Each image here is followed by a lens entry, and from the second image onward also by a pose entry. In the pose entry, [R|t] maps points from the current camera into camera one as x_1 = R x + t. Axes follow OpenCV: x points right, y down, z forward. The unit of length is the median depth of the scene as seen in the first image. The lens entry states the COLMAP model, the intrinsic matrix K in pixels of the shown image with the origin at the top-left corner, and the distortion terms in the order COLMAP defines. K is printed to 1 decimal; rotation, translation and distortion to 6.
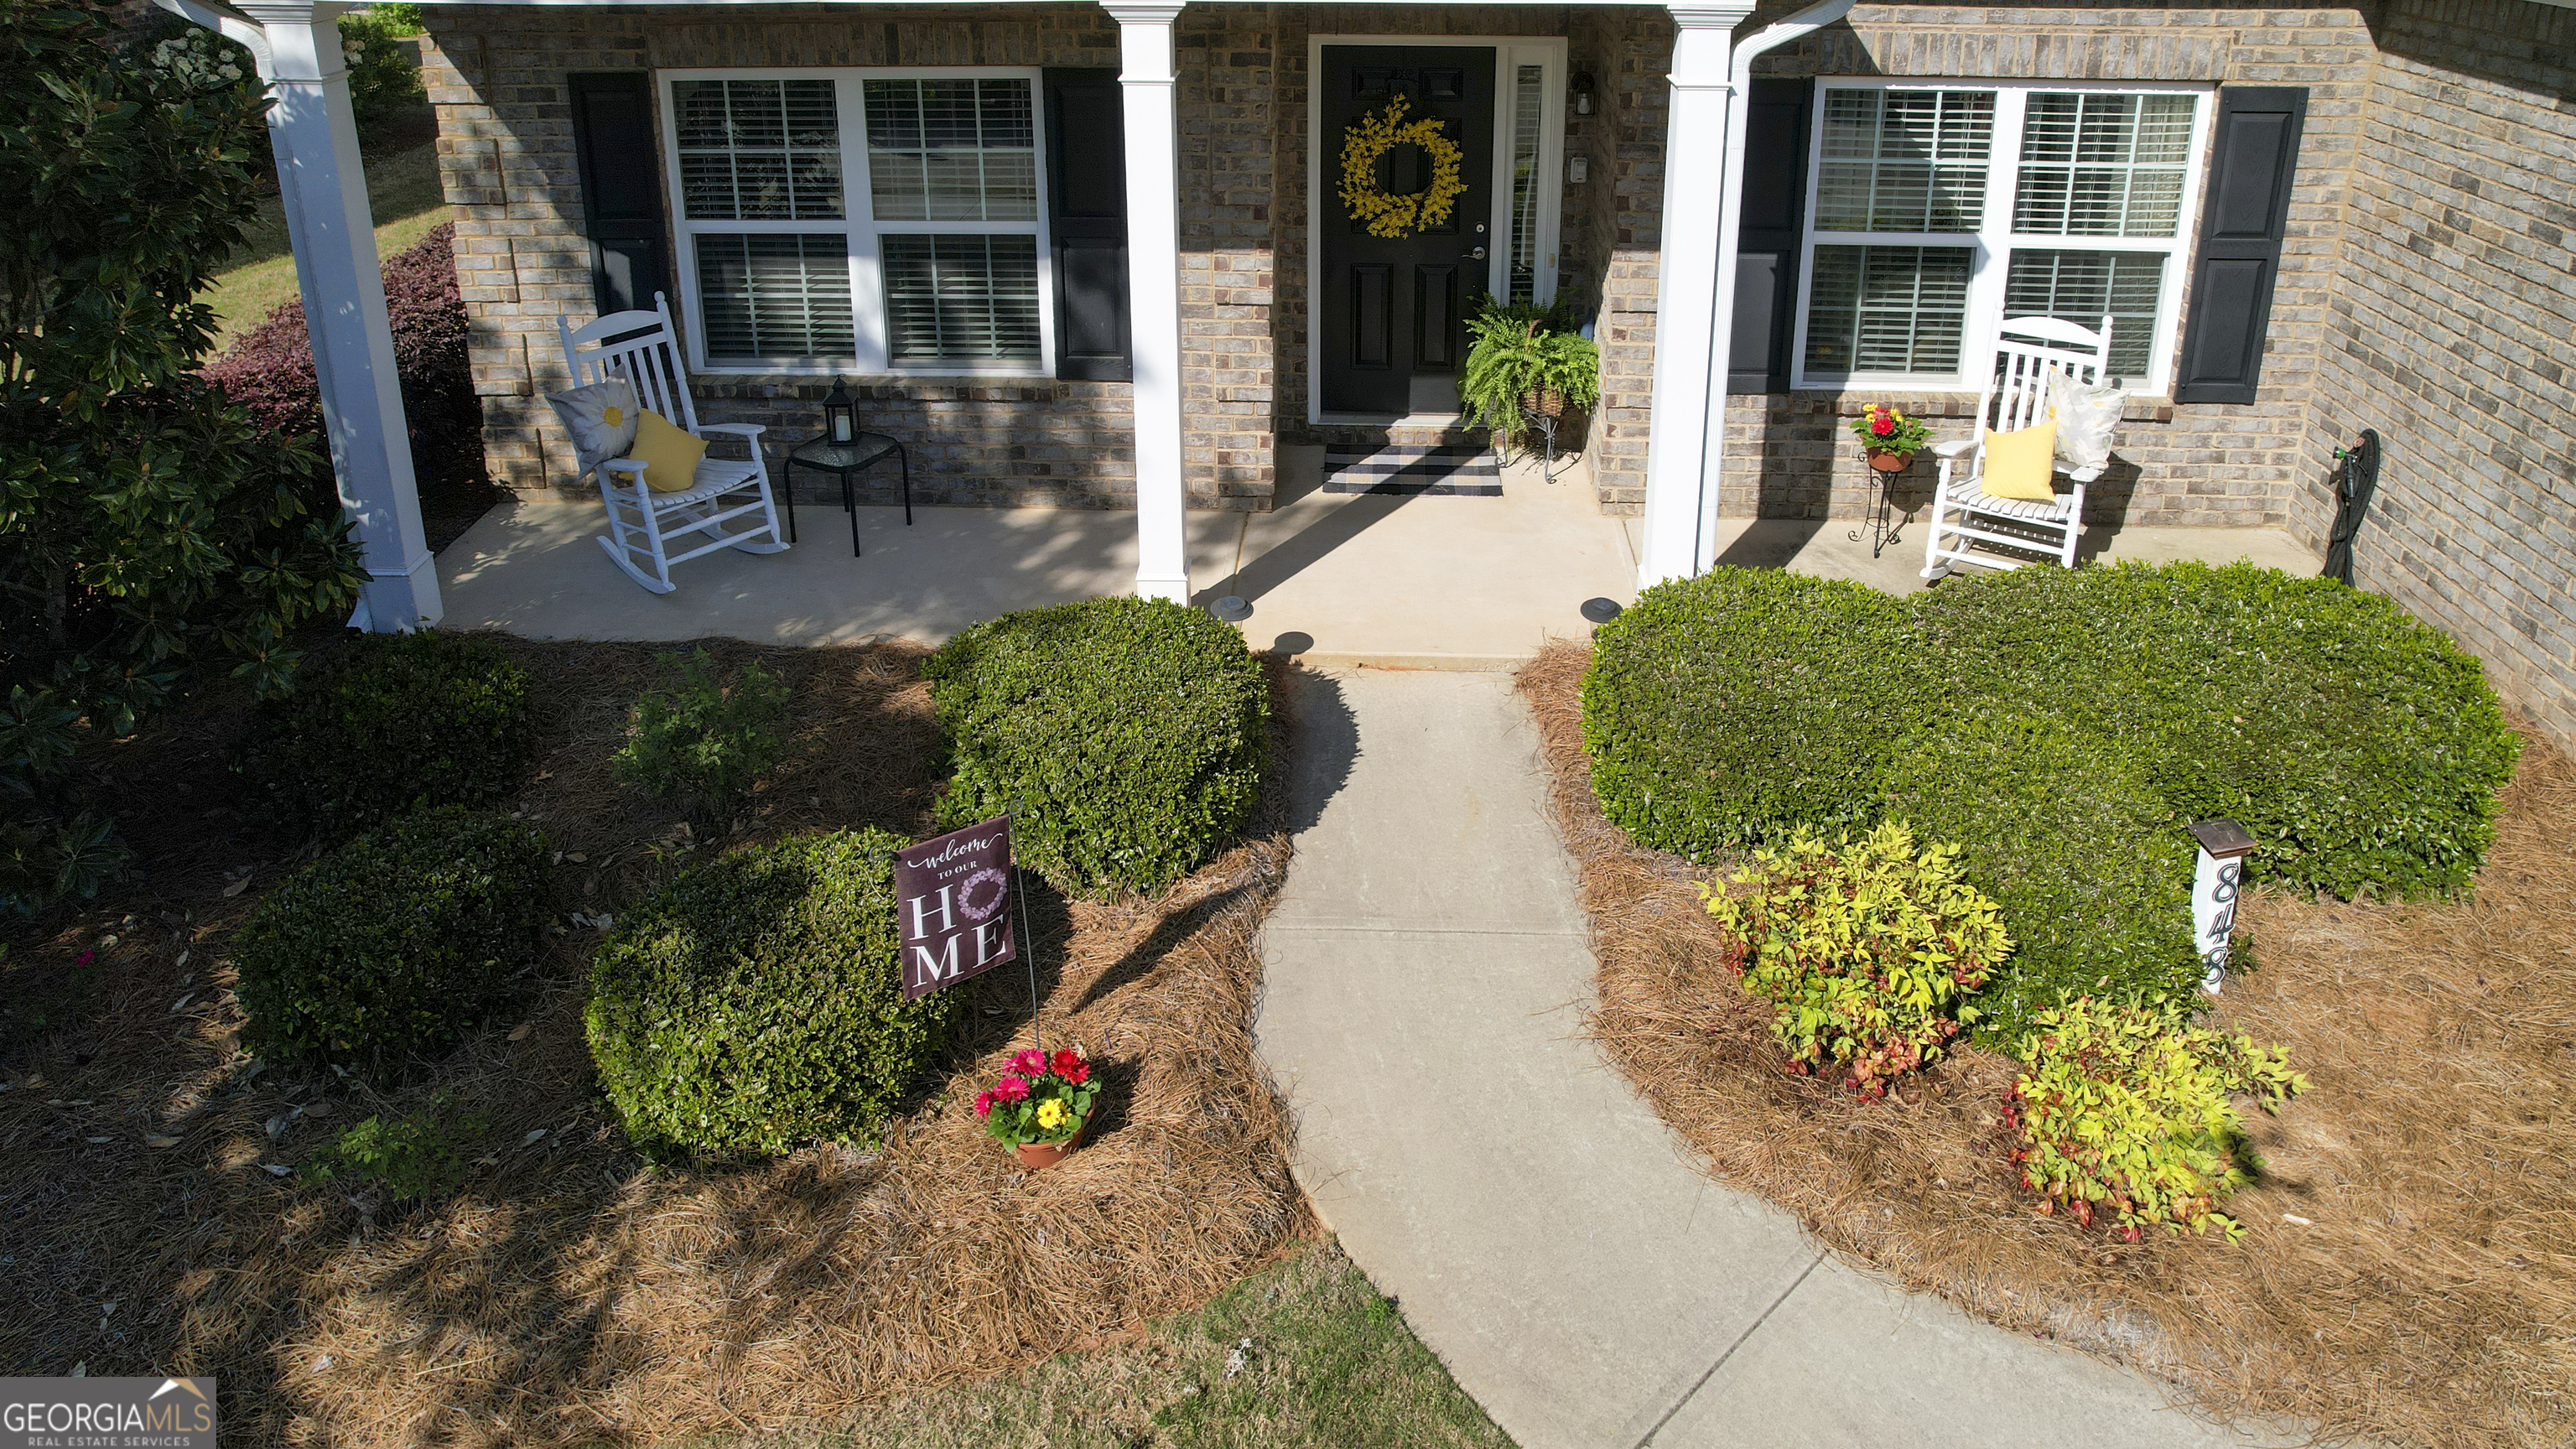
lens RADIAL K [[1711.6, 0, 1313.0], [0, 1711.6, 368.3], [0, 0, 1]] dist [-0.069596, 0.052659]
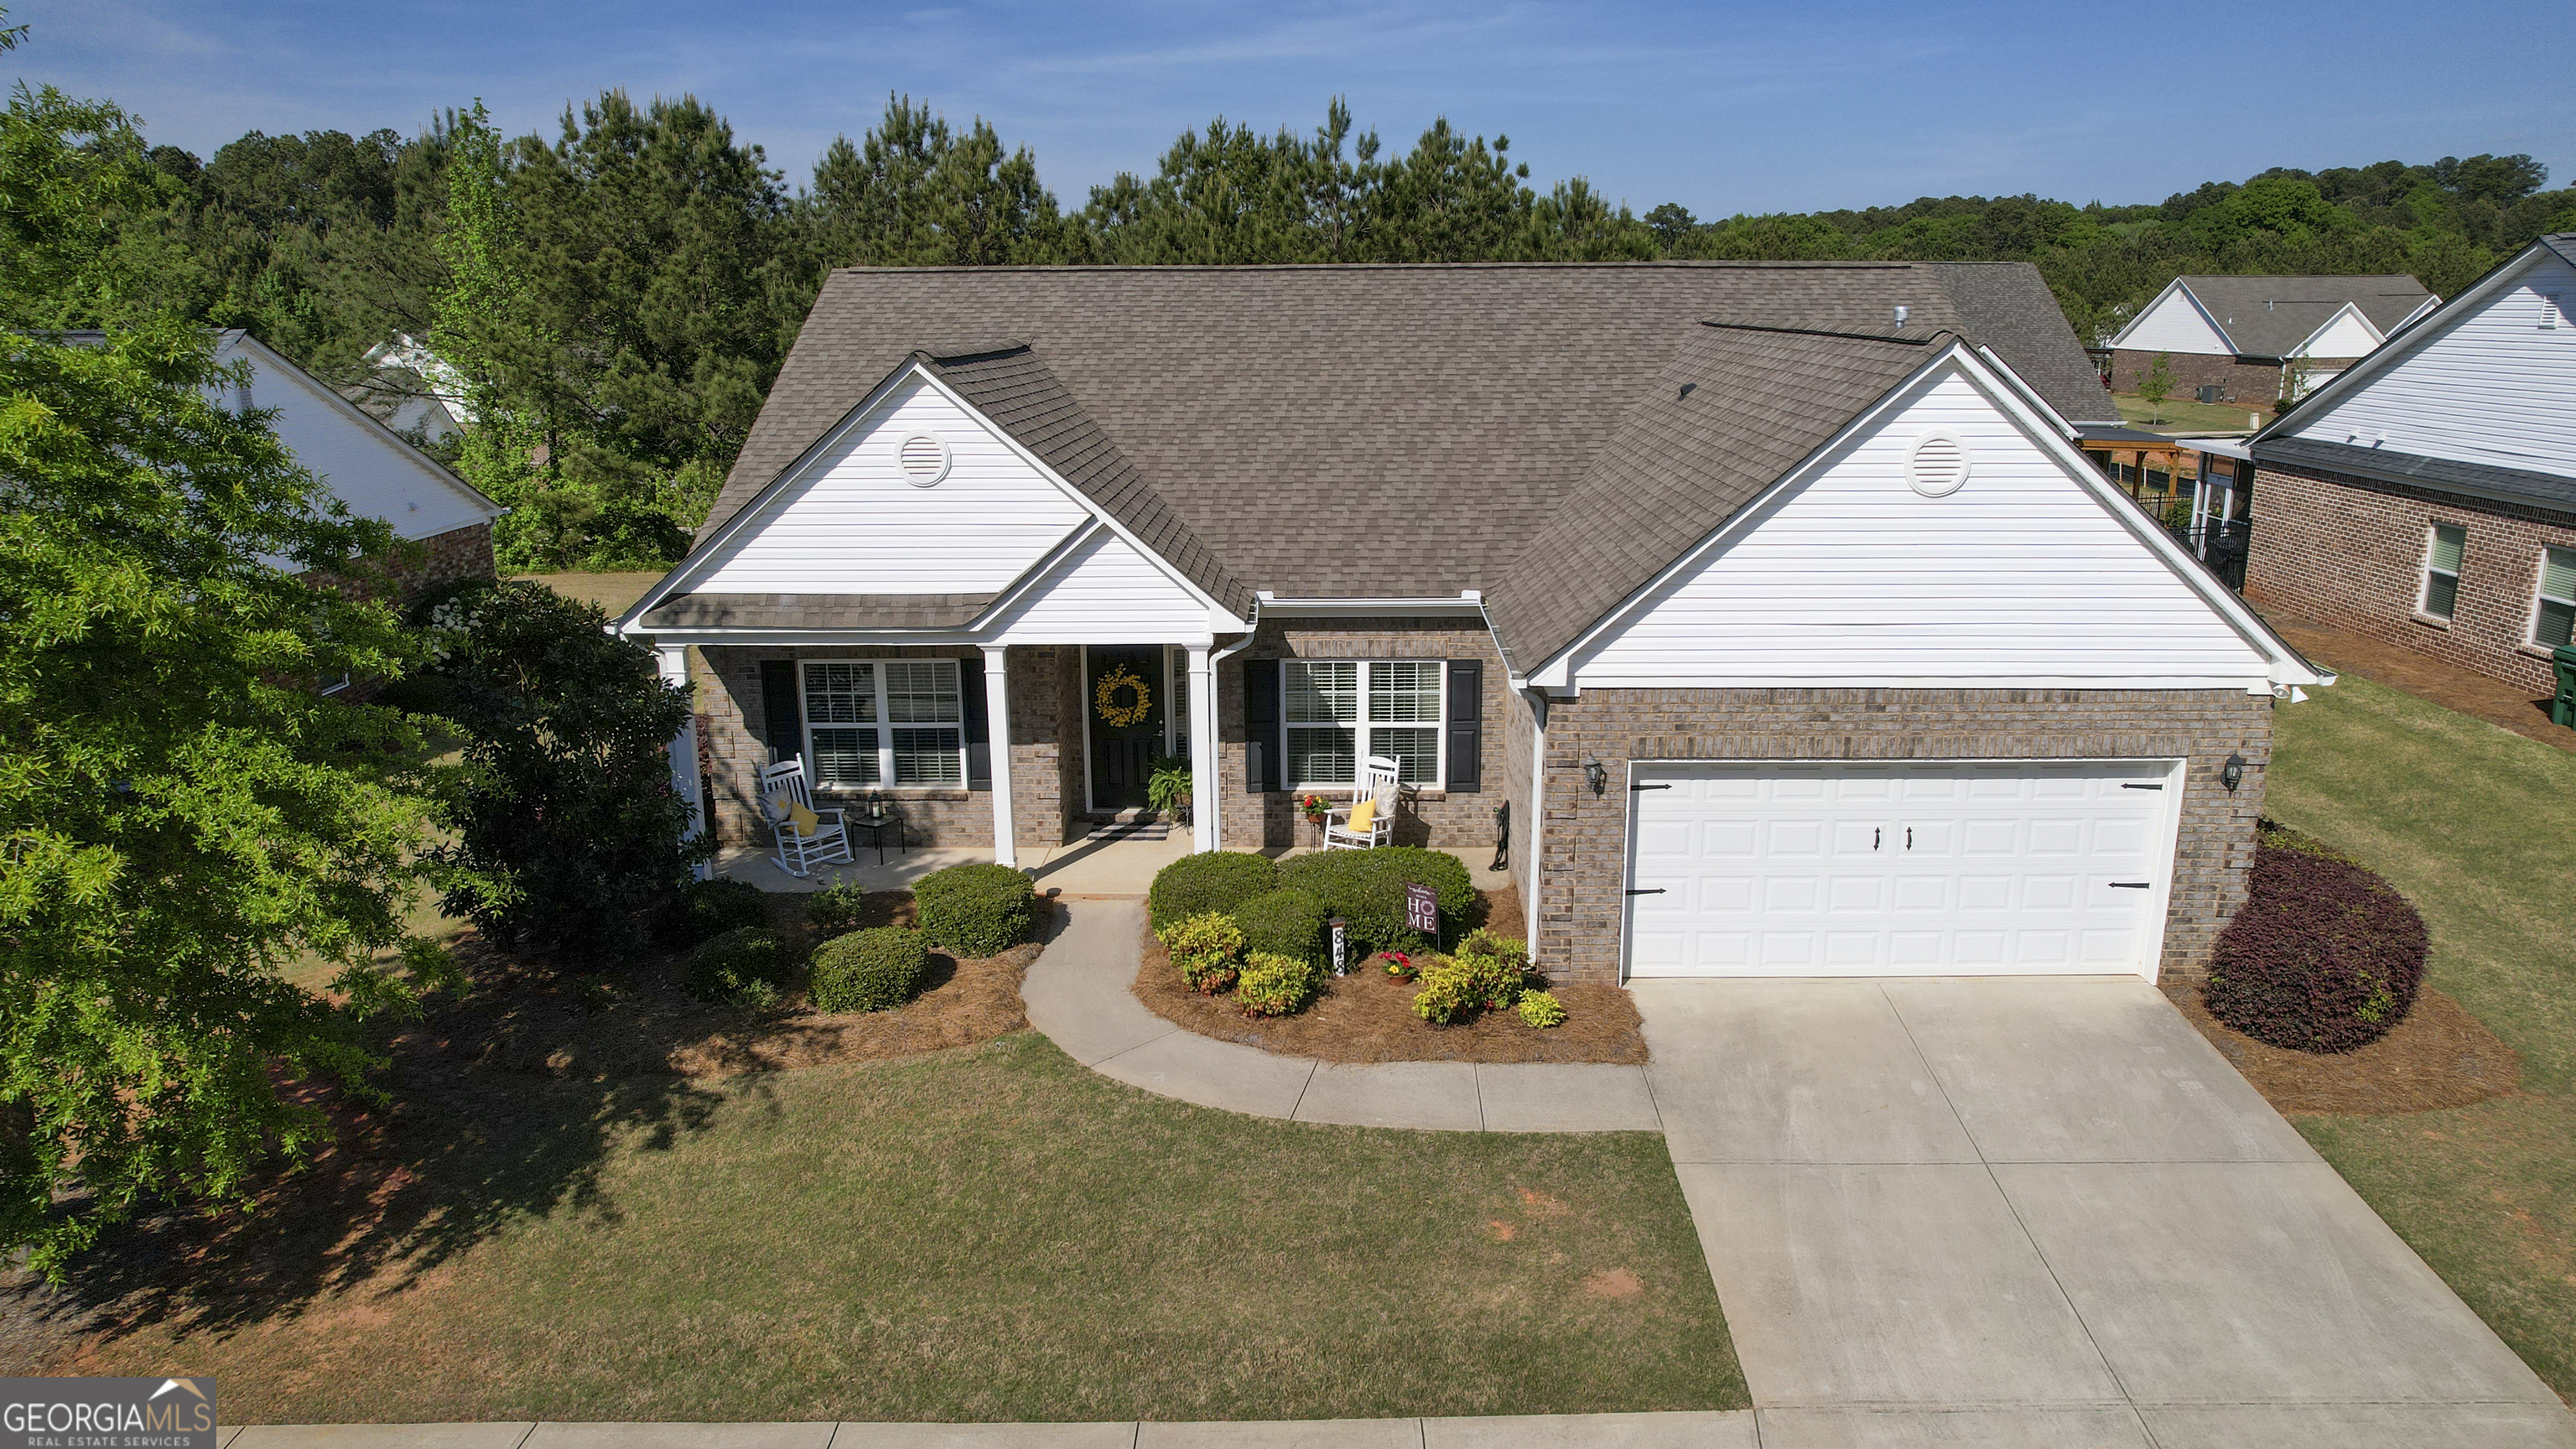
lens RADIAL K [[1639.8, 0, 1288.0], [0, 1639.8, 724.5], [0, 0, 1]] dist [-0.066374, 0.044402]
pose [[0.999867, -0.010905, 0.012108, 0.272757], [0.011726, 0.997486, -0.069893, 0.082329], [-0.011315, 0.070026, 0.997481, -1.292117]]
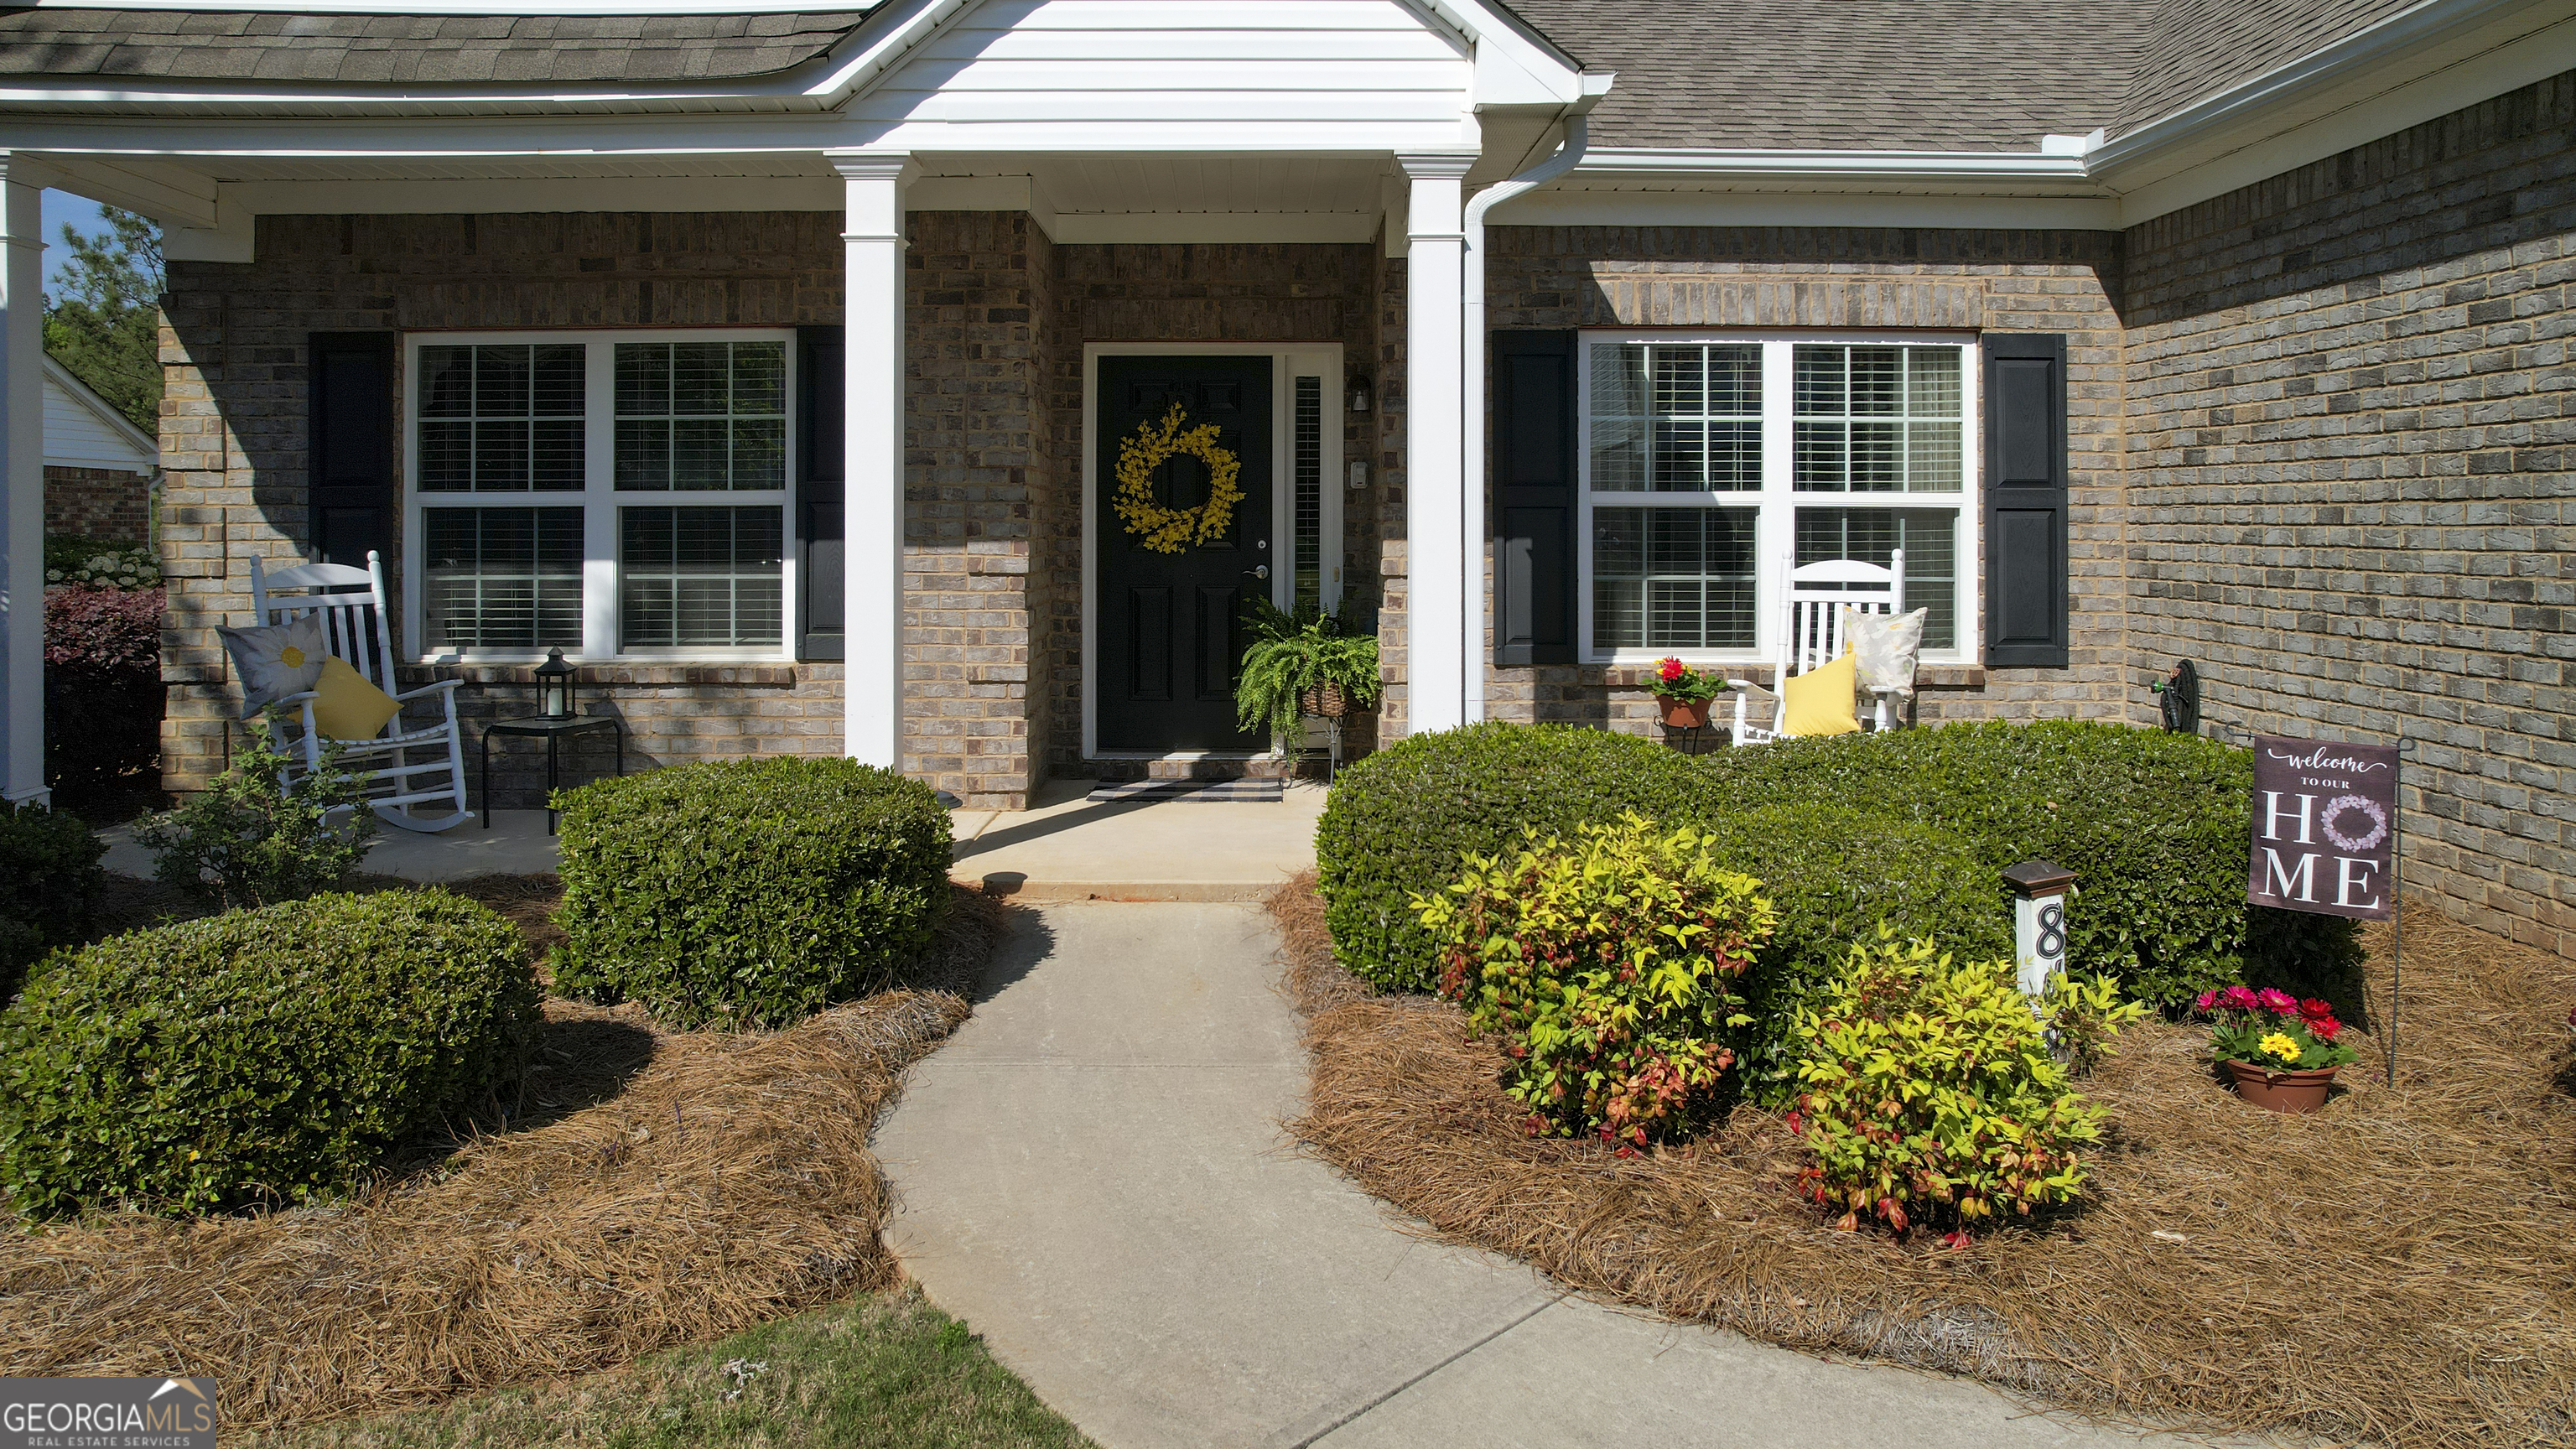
lens RADIAL K [[1696.1, 0, 1279.8], [0, 1696.1, 536.4], [0, 0, 1]] dist [-0.067131, 0.046471]
pose [[0.999208, 0.002903, 0.039690, 0.080521], [0.009516, 0.950975, -0.309123, 0.240950], [-0.038641, 0.309255, 0.950194, 0.102473]]
